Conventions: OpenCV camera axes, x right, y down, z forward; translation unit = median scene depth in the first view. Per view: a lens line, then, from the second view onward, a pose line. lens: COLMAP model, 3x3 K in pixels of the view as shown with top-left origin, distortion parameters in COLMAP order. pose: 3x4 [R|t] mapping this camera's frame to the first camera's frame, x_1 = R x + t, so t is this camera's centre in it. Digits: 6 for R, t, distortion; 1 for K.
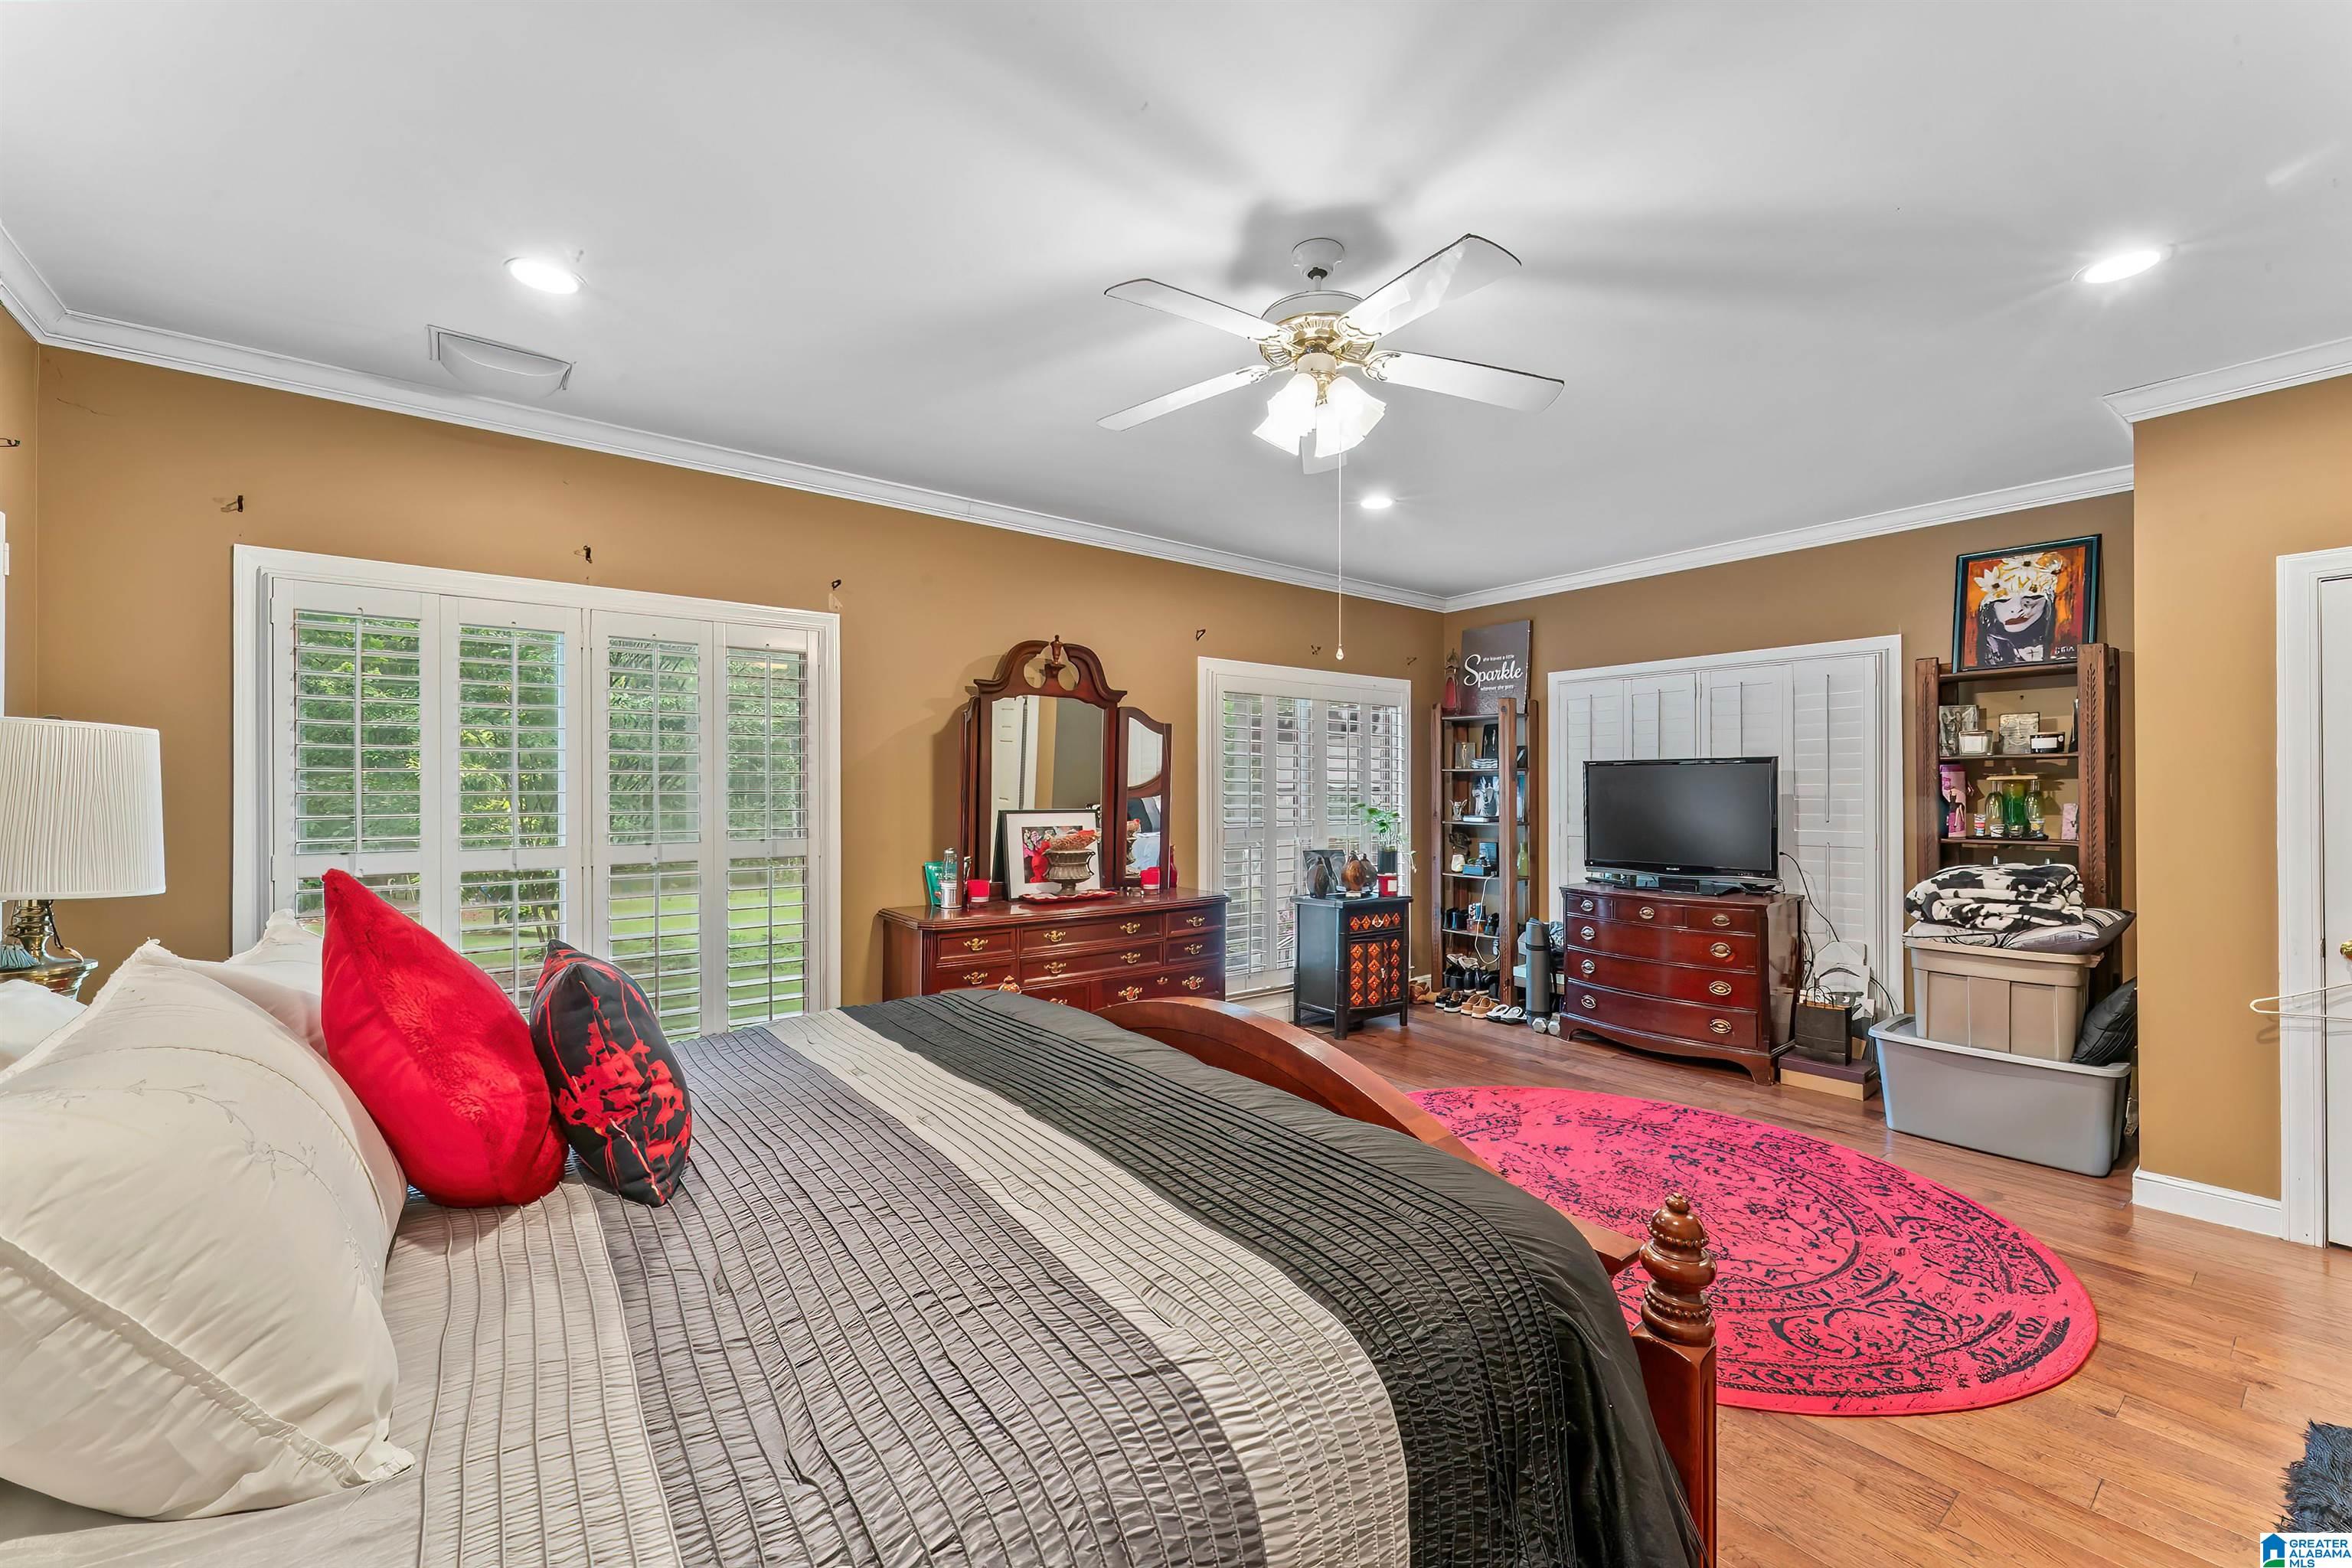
lens RADIAL K [[939.7, 0, 1185.8], [0, 939.7, 794.9], [0, 0, 1]] dist [-0.000316, -0.000152]
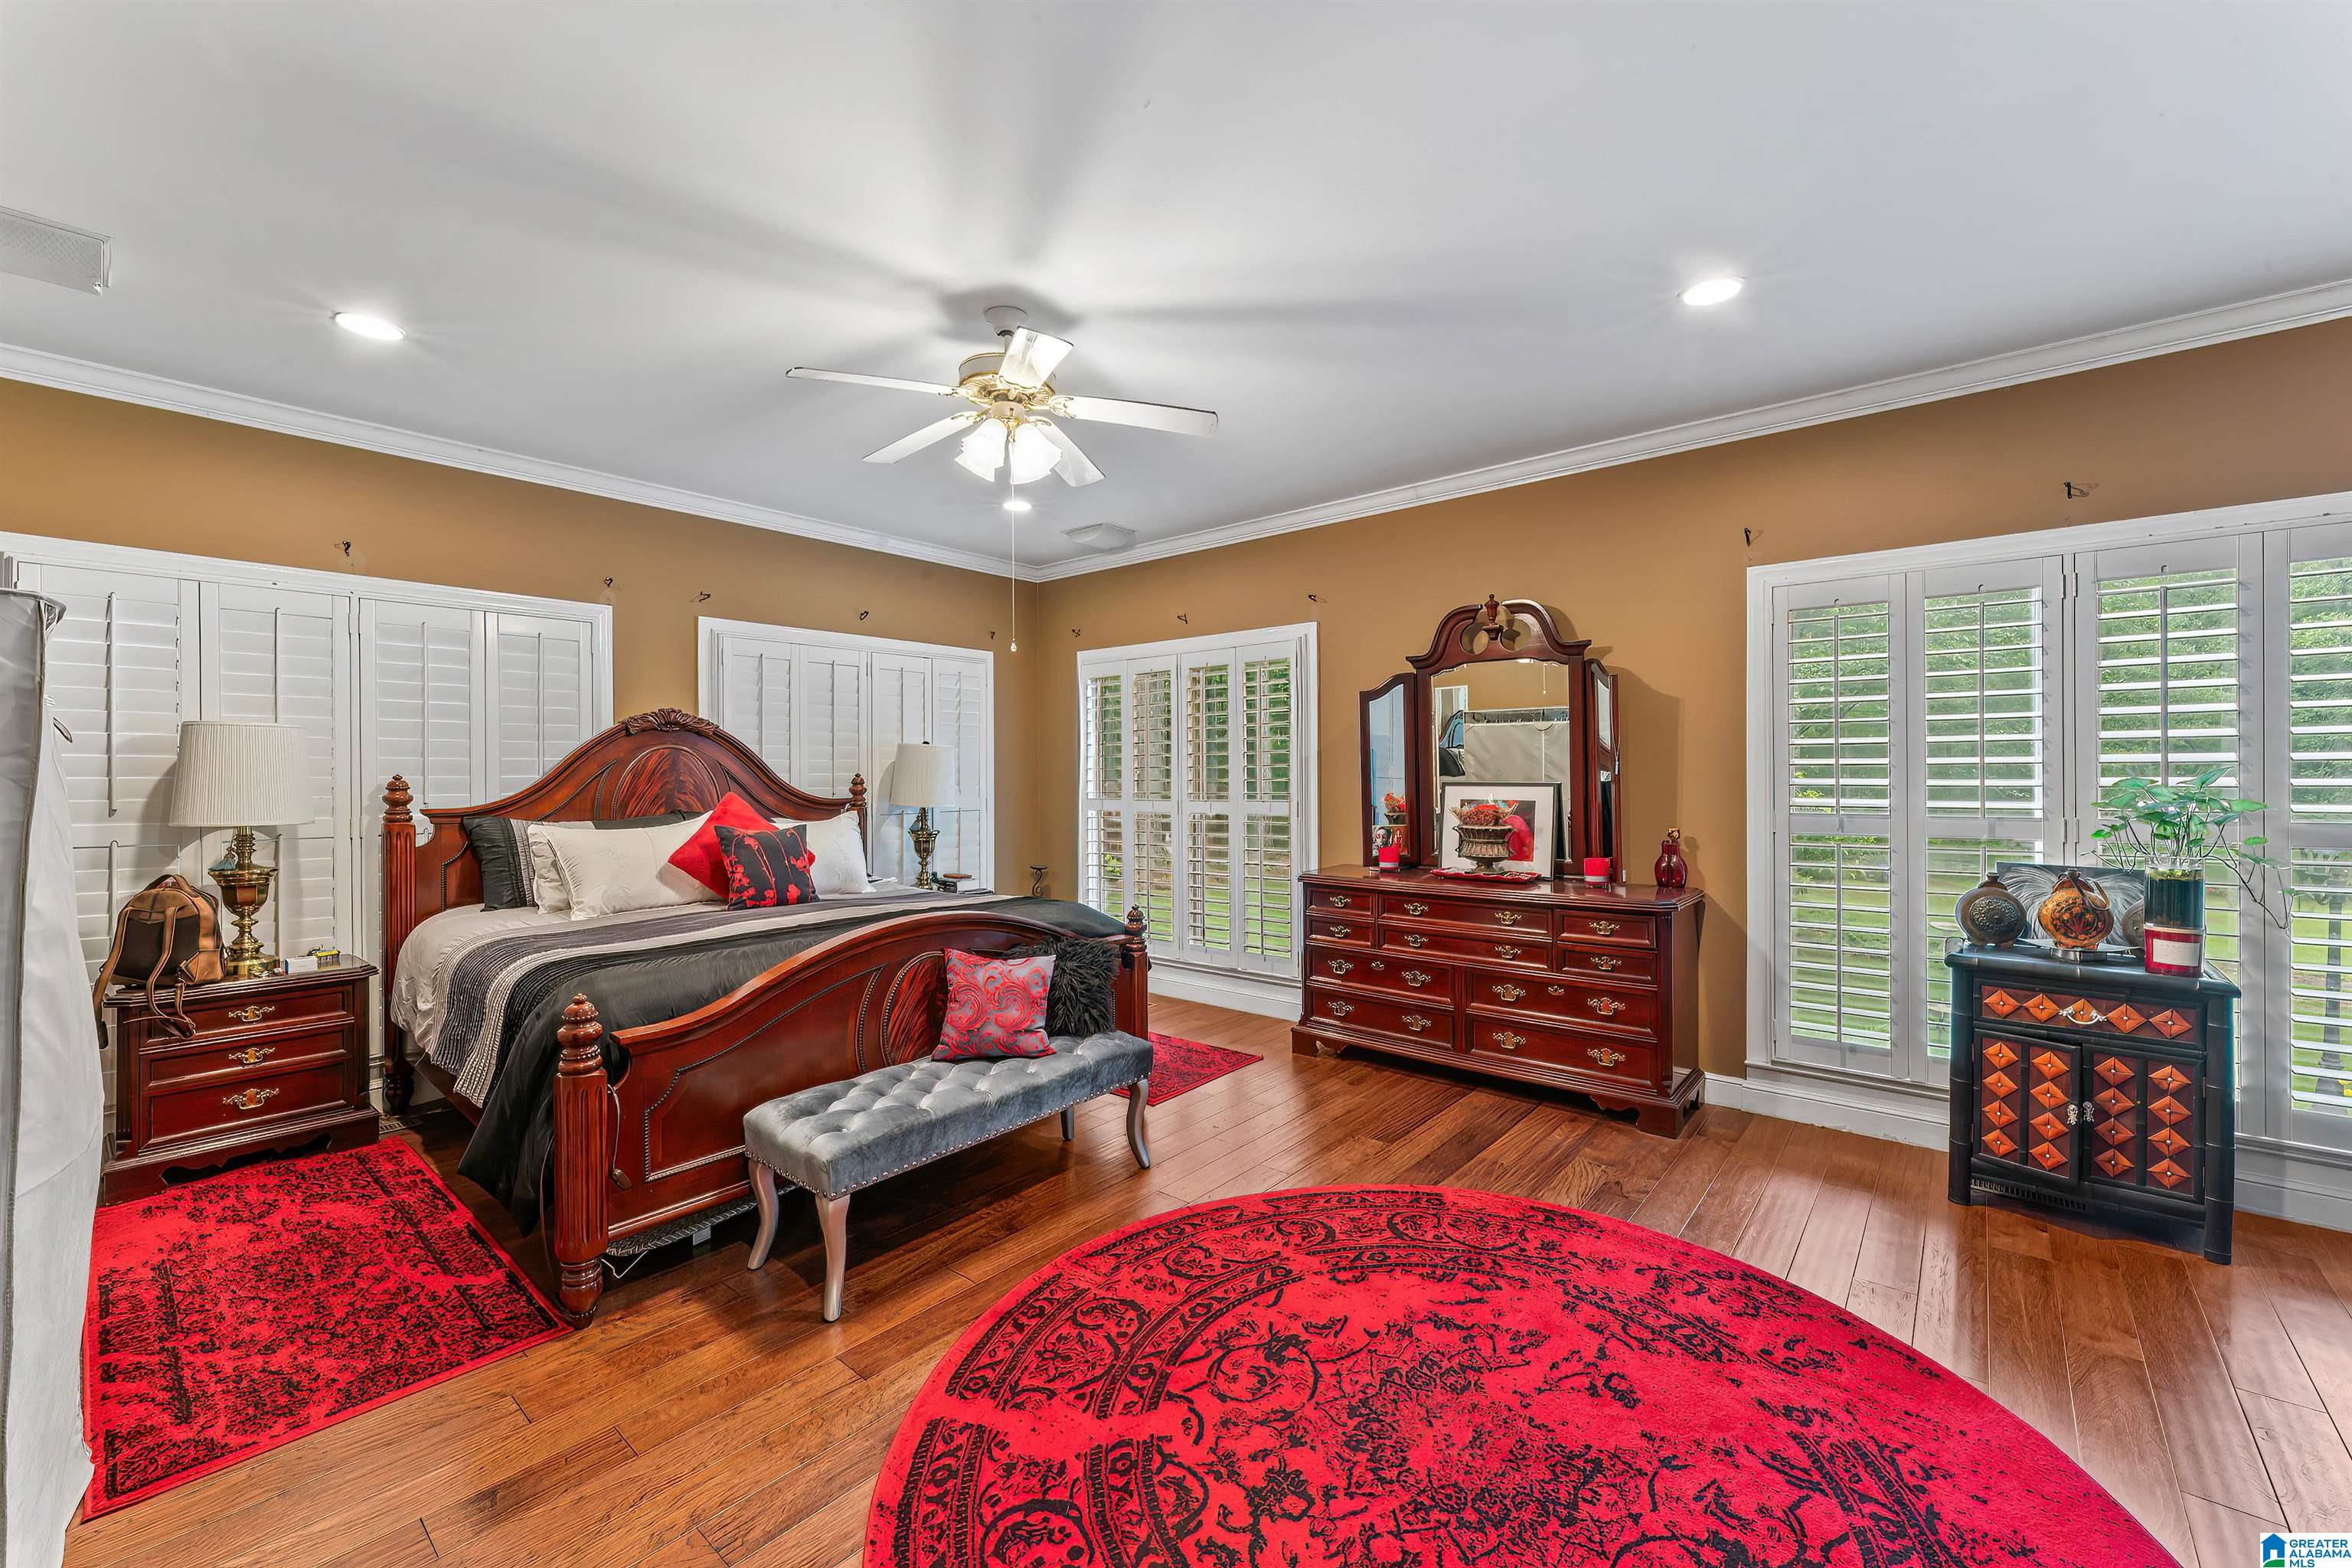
lens RADIAL K [[939.7, 0, 1180.5], [0, 939.7, 775.1], [0, 0, 1]] dist [-0.000316, -0.000152]
pose [[0.209769, 0.002978, -0.977746, 0.721624], [0.000886, 0.999994, 0.003236, 0.005484], [0.977751, -0.001545, 0.209765, 0.509501]]
